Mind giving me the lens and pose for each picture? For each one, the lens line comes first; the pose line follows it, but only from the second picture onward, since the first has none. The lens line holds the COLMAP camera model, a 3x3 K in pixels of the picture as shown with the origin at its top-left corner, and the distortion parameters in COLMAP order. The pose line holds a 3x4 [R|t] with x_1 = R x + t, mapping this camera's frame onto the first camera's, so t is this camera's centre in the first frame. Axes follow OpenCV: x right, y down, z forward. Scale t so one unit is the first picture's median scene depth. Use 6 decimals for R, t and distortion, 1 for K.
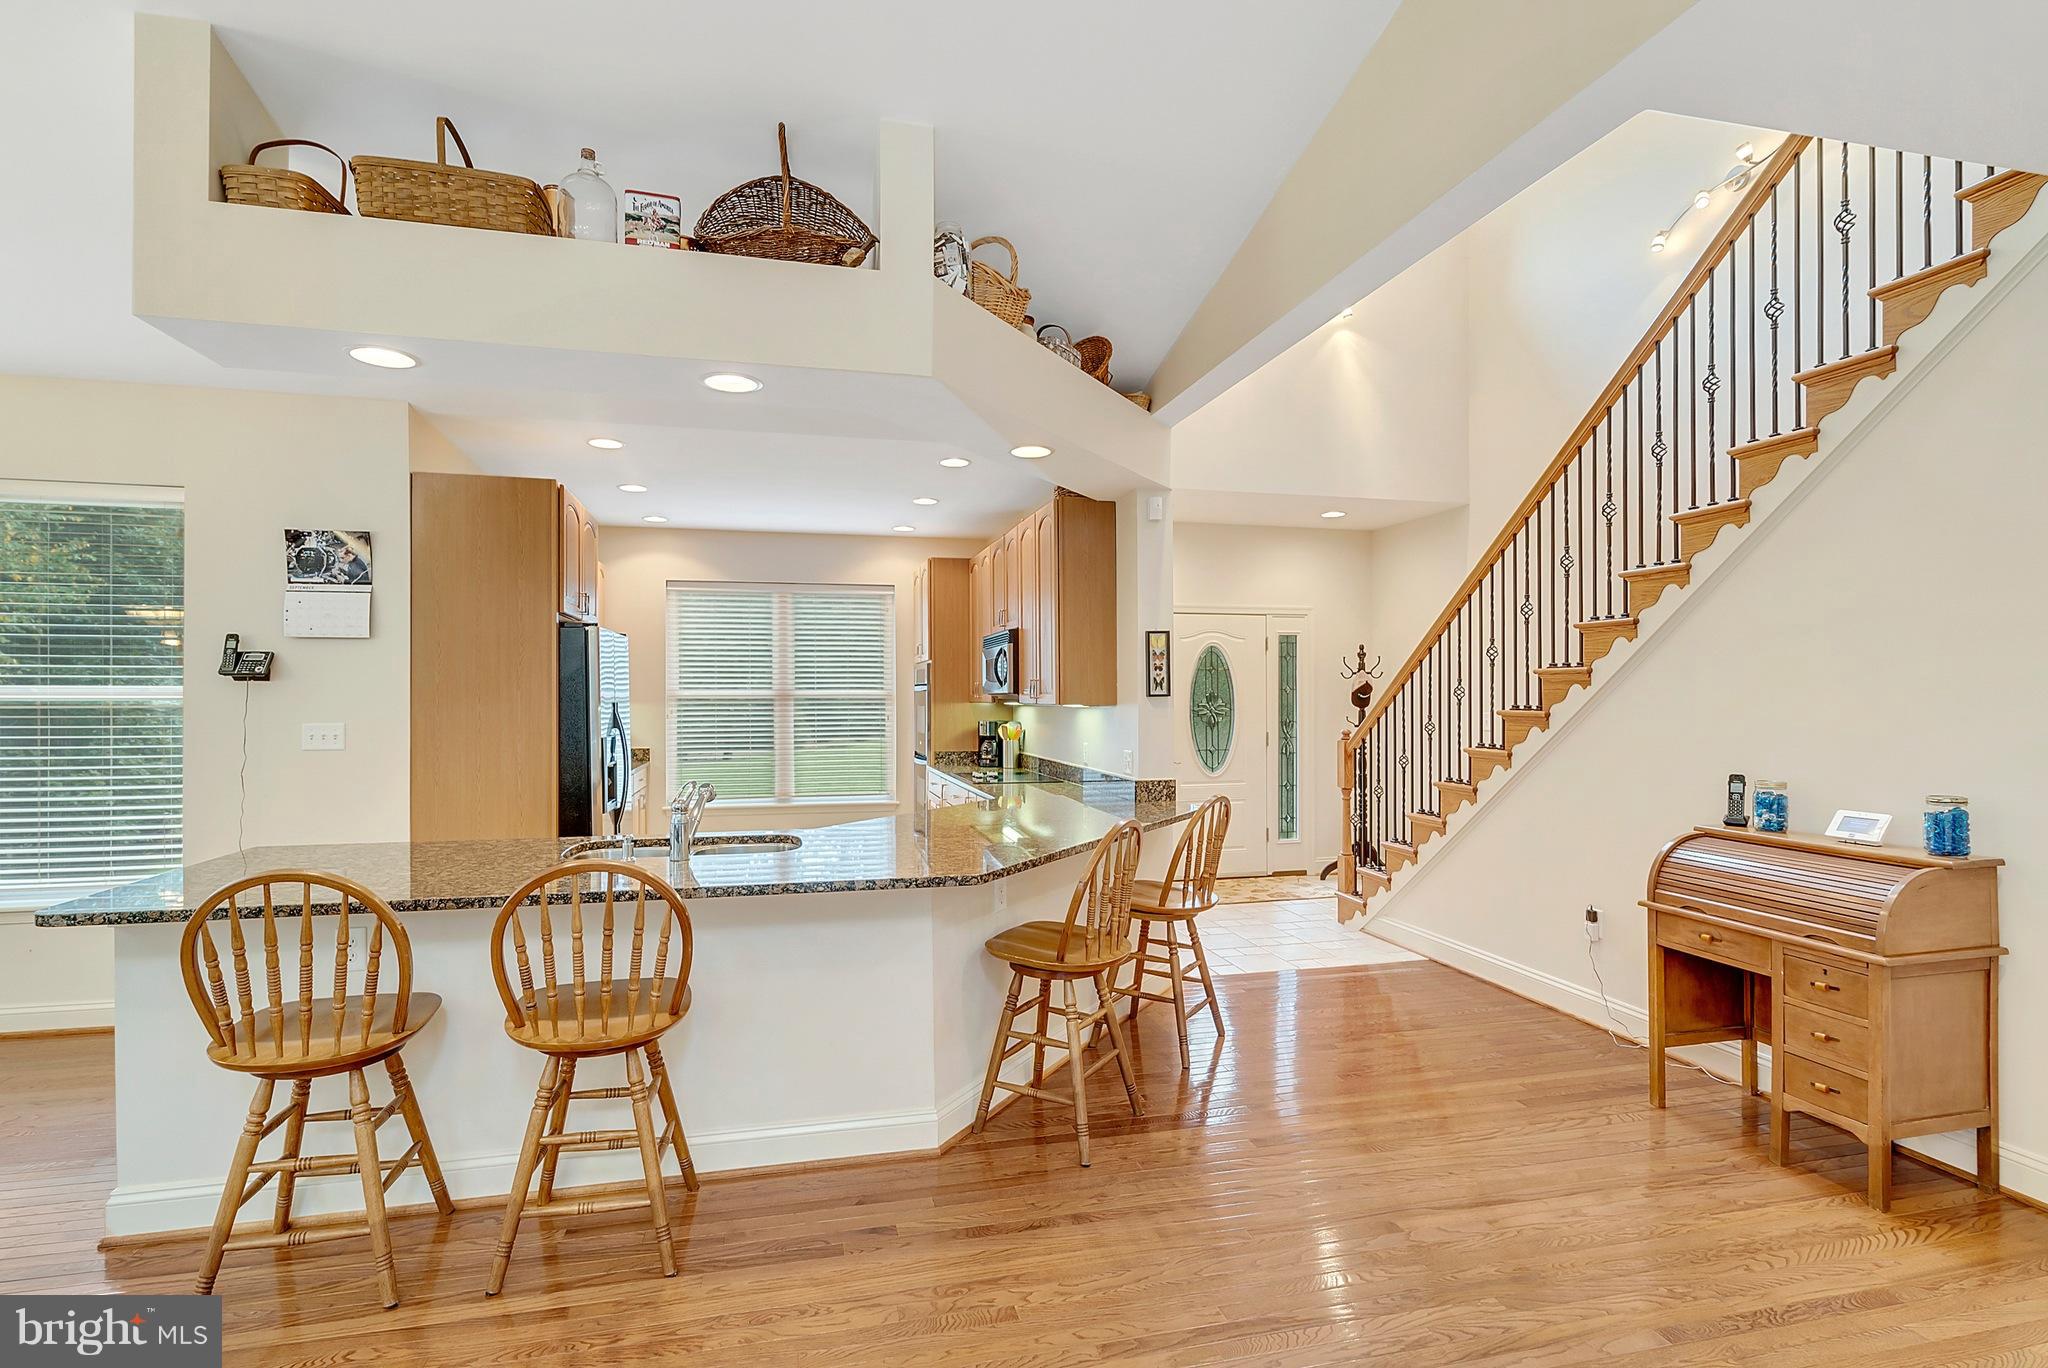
lens RADIAL K [[945.4, 0, 1008.2], [0, 945.4, 697.3], [0, 0, 1]] dist [-0.002608, 0.000173]
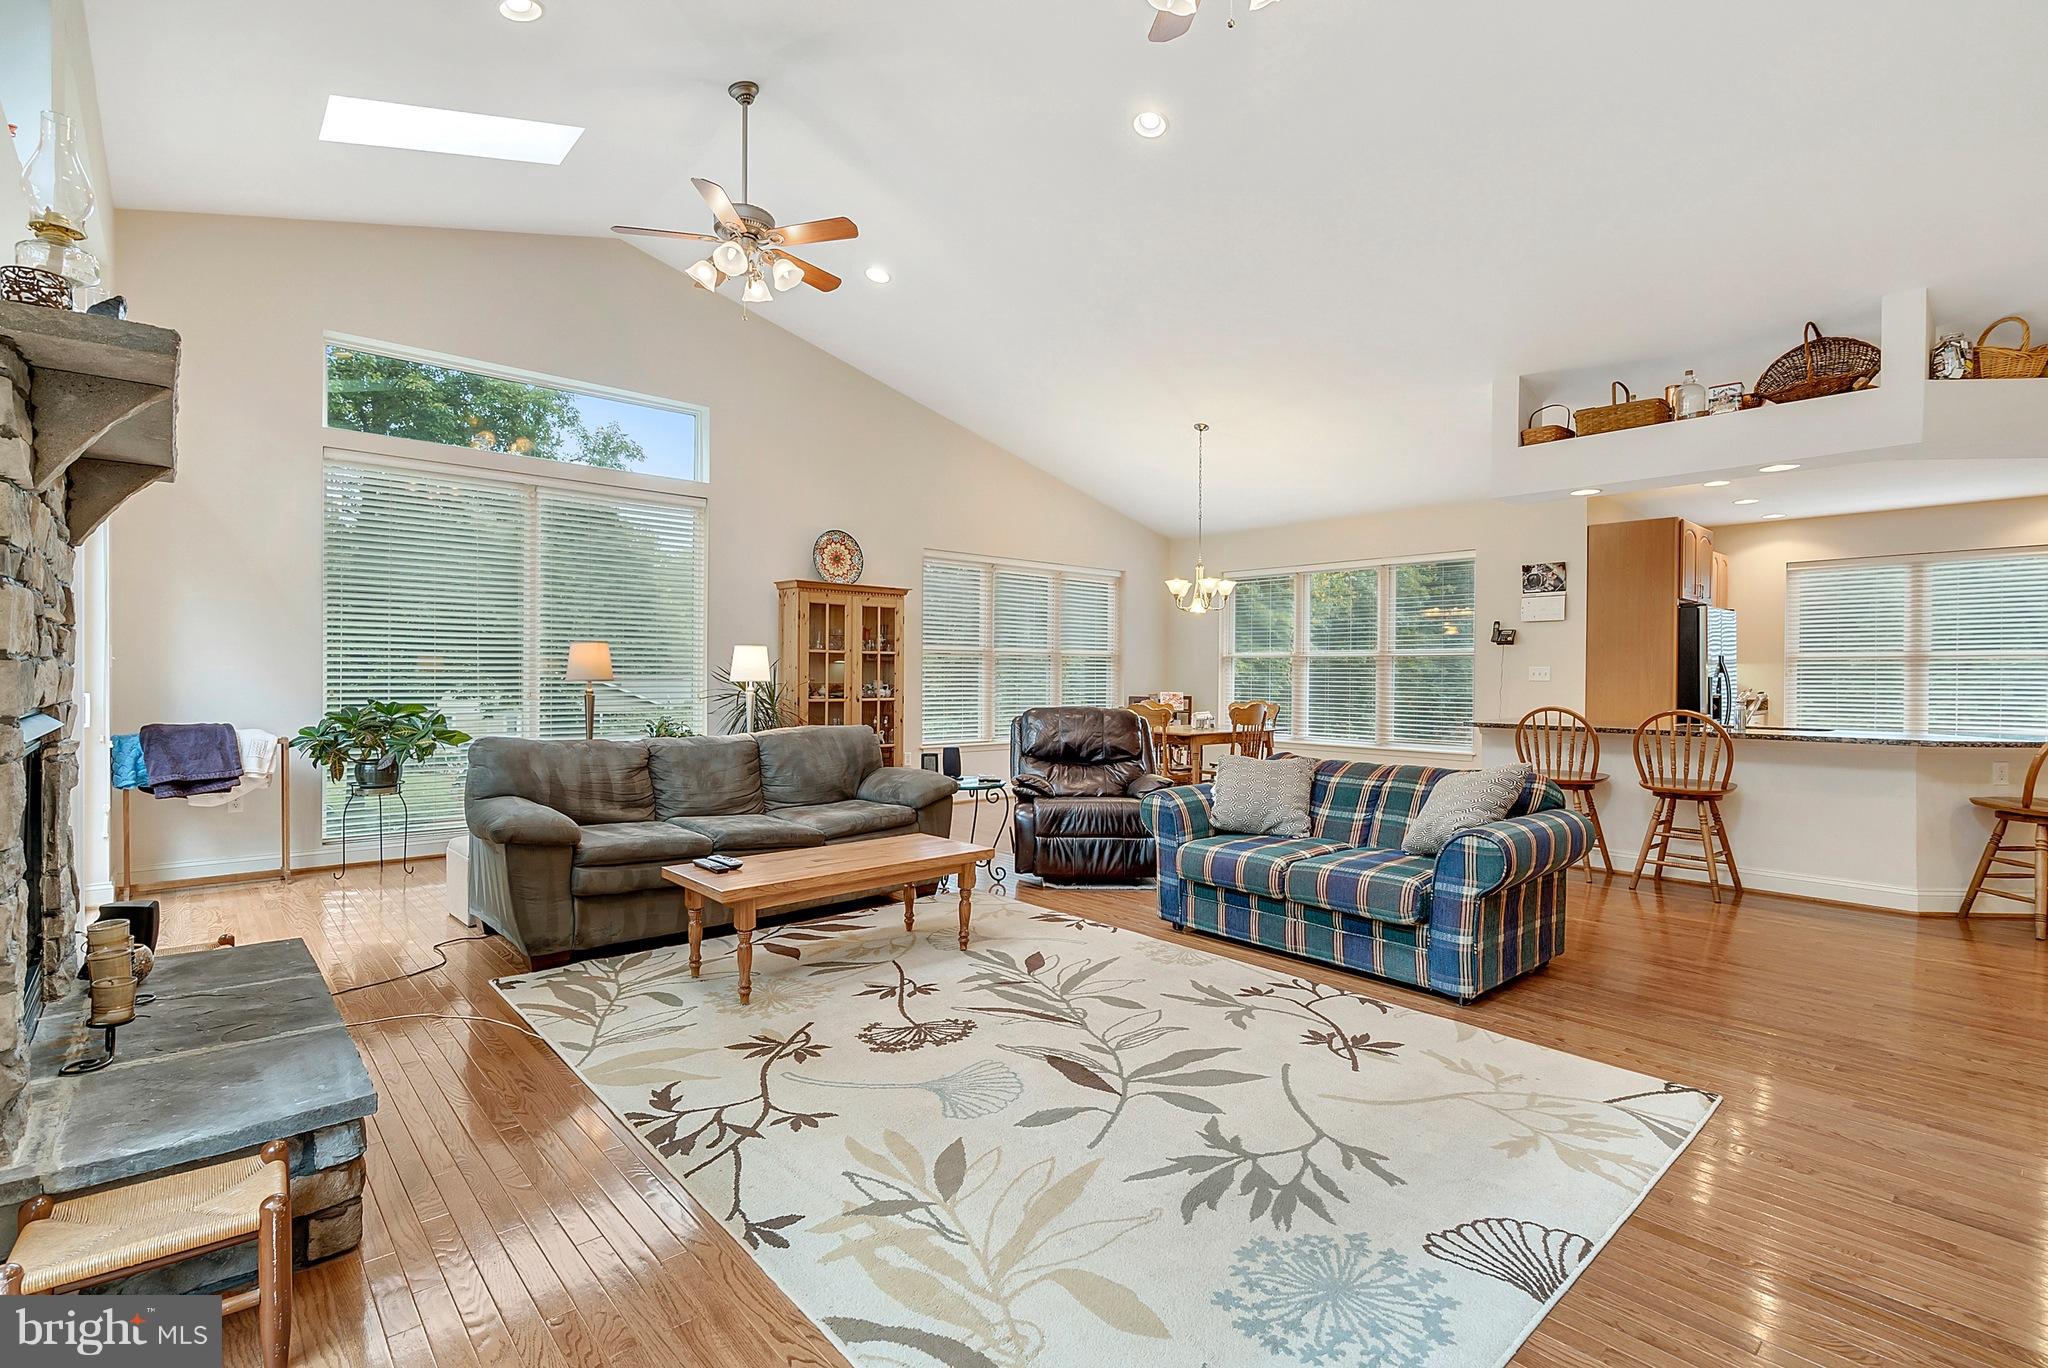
lens RADIAL K [[945.4, 0, 1008.2], [0, 945.4, 697.3], [0, 0, 1]] dist [-0.002608, 0.000173]
pose [[0.469029, 0.020964, -0.882934, 0.443493], [-0.001355, 0.999734, 0.023017, 0.046412], [0.883182, -0.009599, 0.468932, -0.823578]]
